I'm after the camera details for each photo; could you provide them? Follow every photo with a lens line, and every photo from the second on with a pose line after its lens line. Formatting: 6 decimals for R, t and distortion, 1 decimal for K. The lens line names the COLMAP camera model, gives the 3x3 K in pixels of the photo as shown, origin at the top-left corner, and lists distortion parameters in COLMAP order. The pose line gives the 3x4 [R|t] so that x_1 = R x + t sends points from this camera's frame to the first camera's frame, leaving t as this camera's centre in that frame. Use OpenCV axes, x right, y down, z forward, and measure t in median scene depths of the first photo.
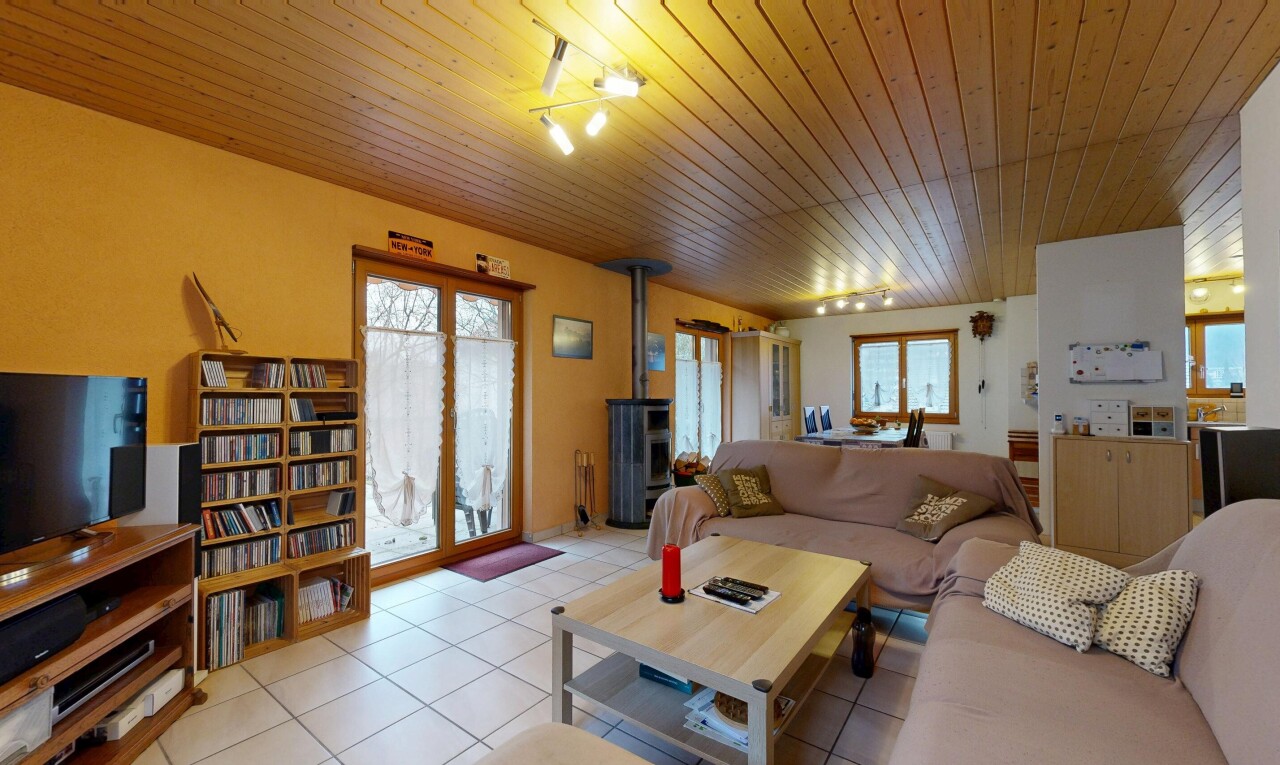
lens RADIAL K [[505.9, 0, 637.7], [0, 505.9, 376.1], [0, 0, 1]] dist [-0.002627, 0.000441]
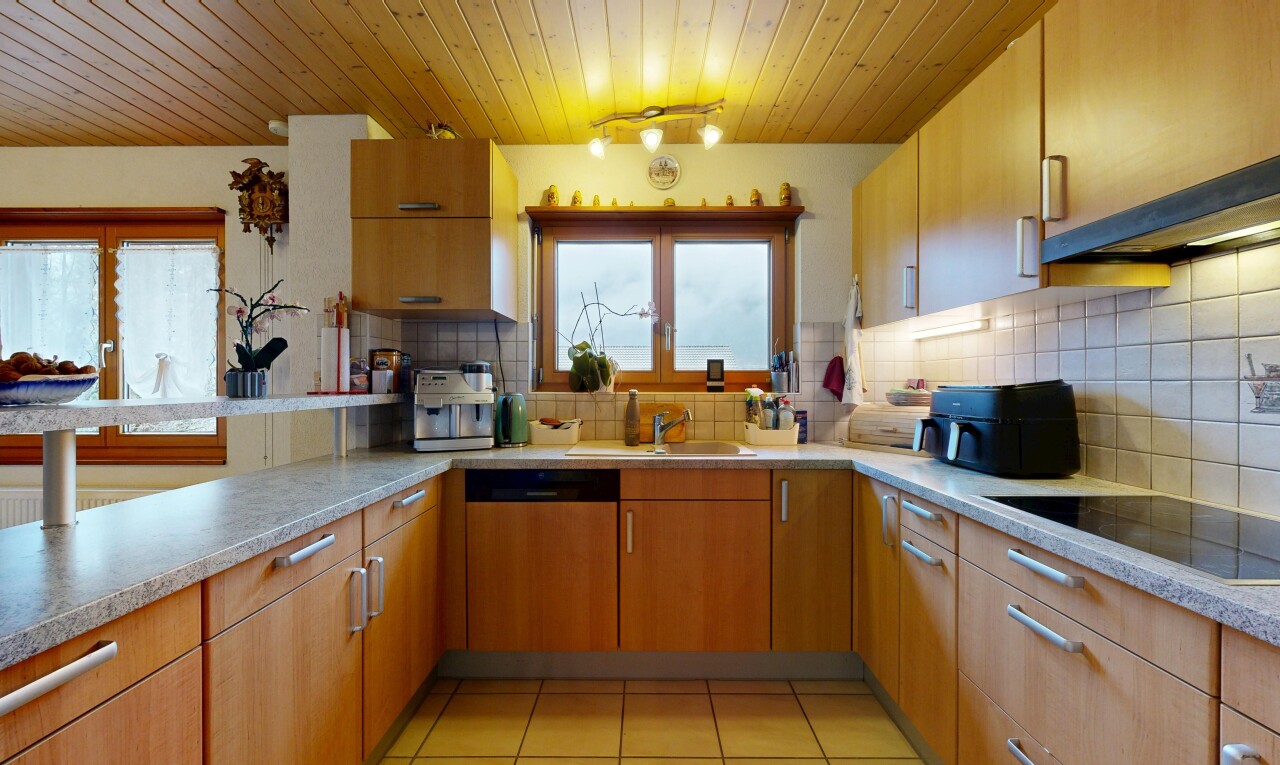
lens RADIAL K [[505.9, 0, 640.2], [0, 505.9, 379.0], [0, 0, 1]] dist [-0.002627, 0.000441]
pose [[0.804021, 0.007175, 0.594557, 0.813069], [-0.018886, 0.999731, 0.013475, 0.025606], [-0.594300, -0.022063, 0.803941, 0.630630]]
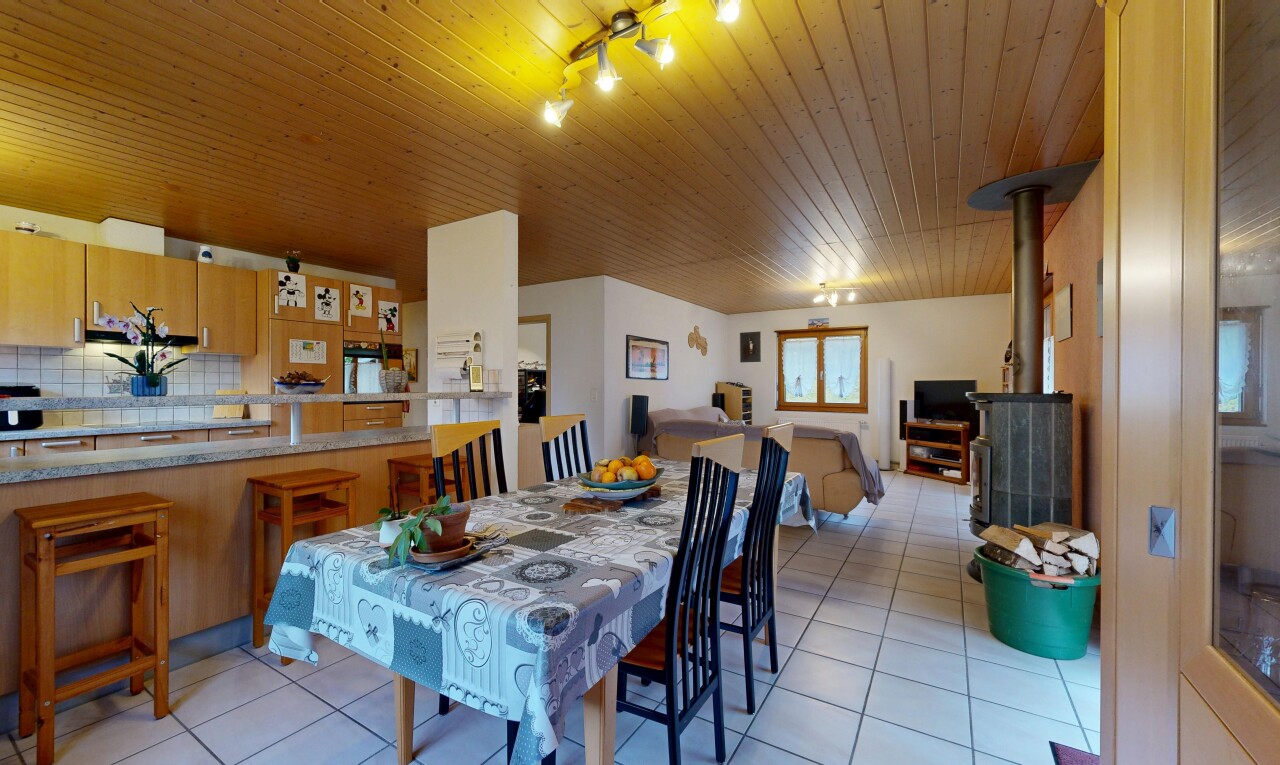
lens RADIAL K [[505.9, 0, 641.6], [0, 505.9, 386.4], [0, 0, 1]] dist [-0.002627, 0.000441]
pose [[-0.995589, 0.006337, -0.093610, 0.490794], [0.008707, 0.999651, -0.024936, 0.050697], [0.093419, -0.025641, -0.995297, 1.385031]]
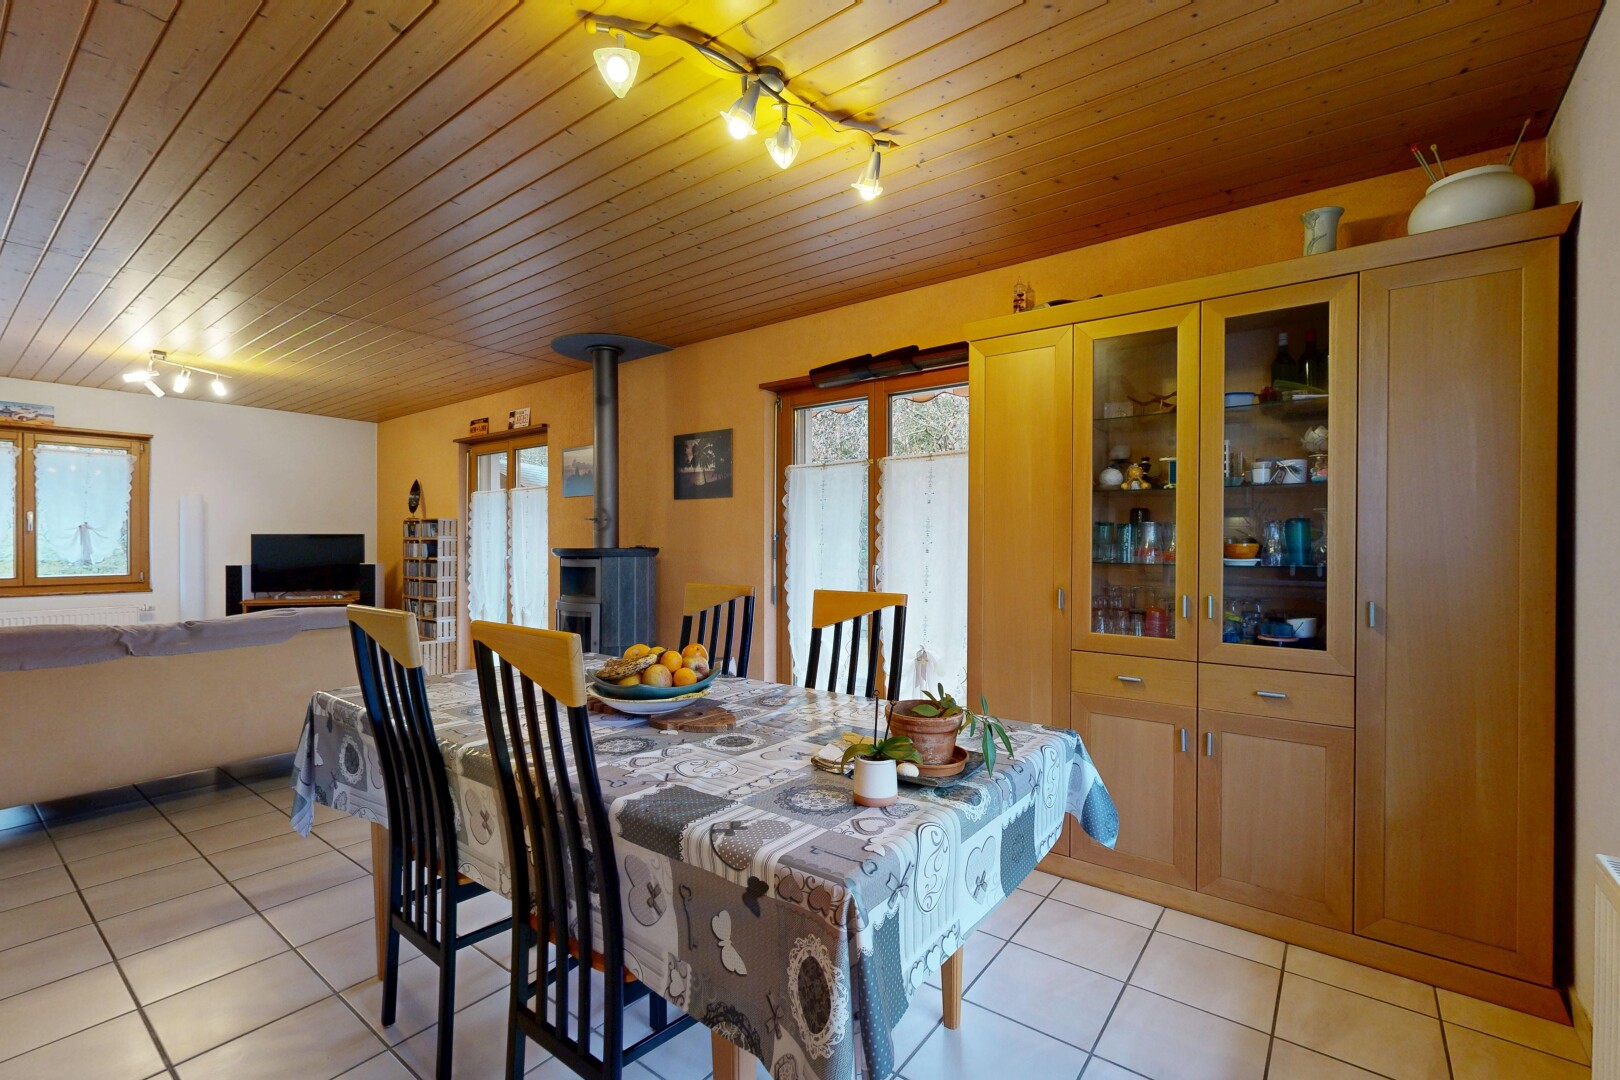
lens RADIAL K [[714.6, 0, 804.3], [0, 714.6, 546.3], [0, 0, 1]] dist [-0.002796, 0.000483]
pose [[-0.013697, 0.018144, -0.999742, 0.843559], [0.032471, 0.999316, 0.017691, 0.038437], [0.999379, -0.032220, -0.014277, 1.060070]]
